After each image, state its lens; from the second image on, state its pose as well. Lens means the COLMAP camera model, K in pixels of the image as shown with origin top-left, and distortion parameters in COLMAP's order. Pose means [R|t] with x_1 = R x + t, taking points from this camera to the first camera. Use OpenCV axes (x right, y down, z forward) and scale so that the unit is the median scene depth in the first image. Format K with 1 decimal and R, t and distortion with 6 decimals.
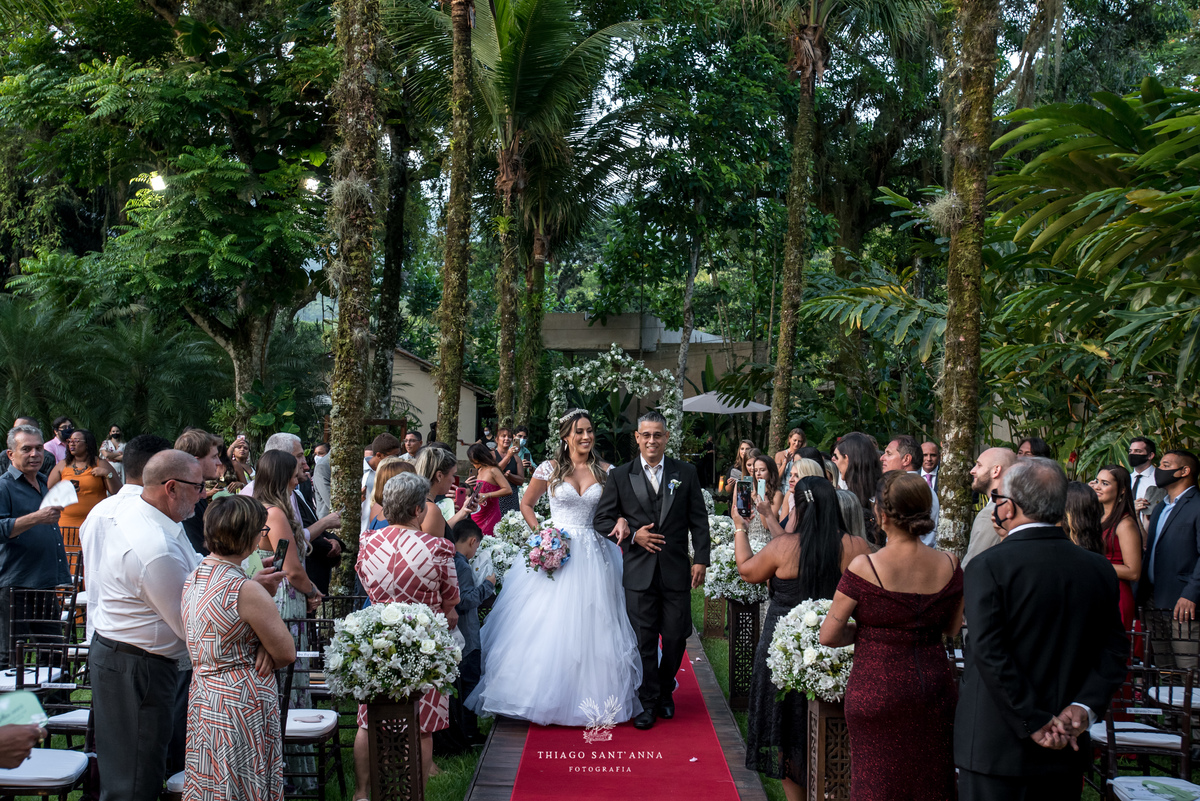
lens RADIAL K [[1212.8, 0, 600.0], [0, 1212.8, 400.5], [0, 0, 1]] dist [-0.005934, -0.002222]
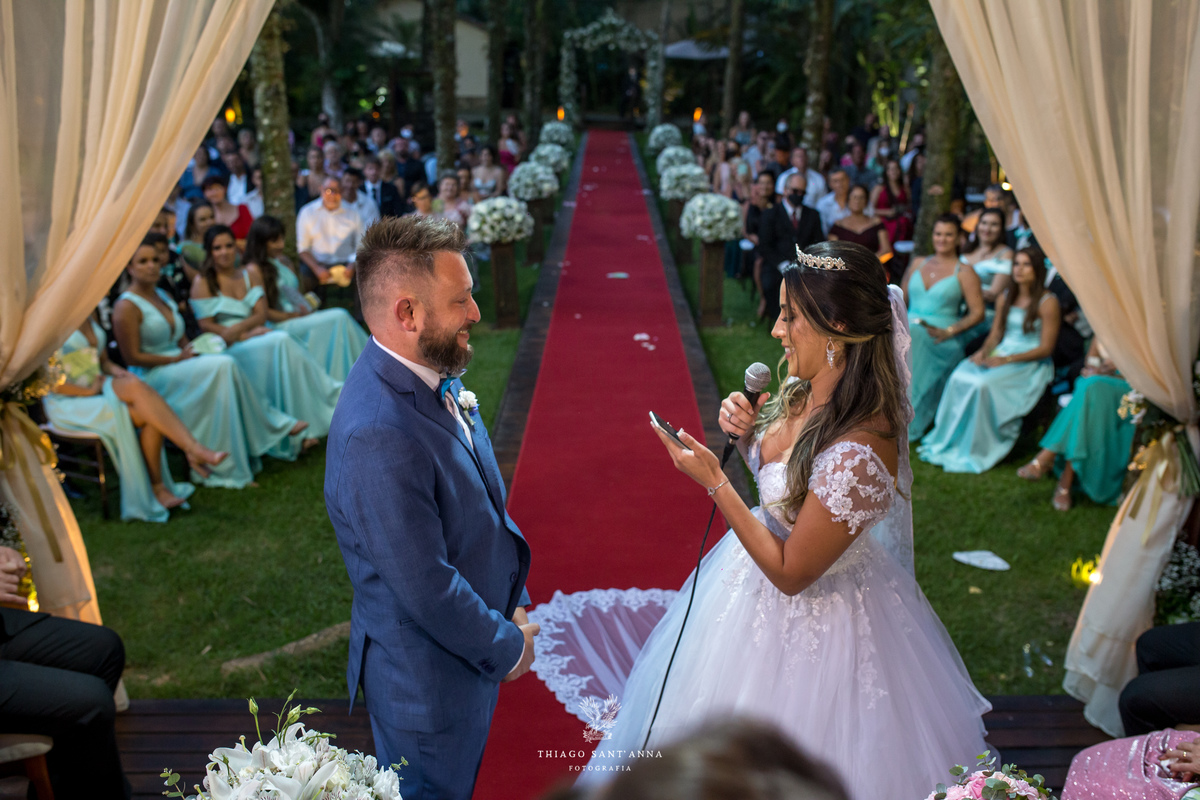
lens RADIAL K [[1214.8, 0, 600.0], [0, 1214.8, 400.0], [0, 0, 1]] dist [-0.003827, -0.001993]
pose [[0.999941, -0.009849, -0.004663, 0.007450], [0.010800, 0.952680, 0.303783, -0.136092], [0.001450, -0.303815, 0.952730, -1.108948]]
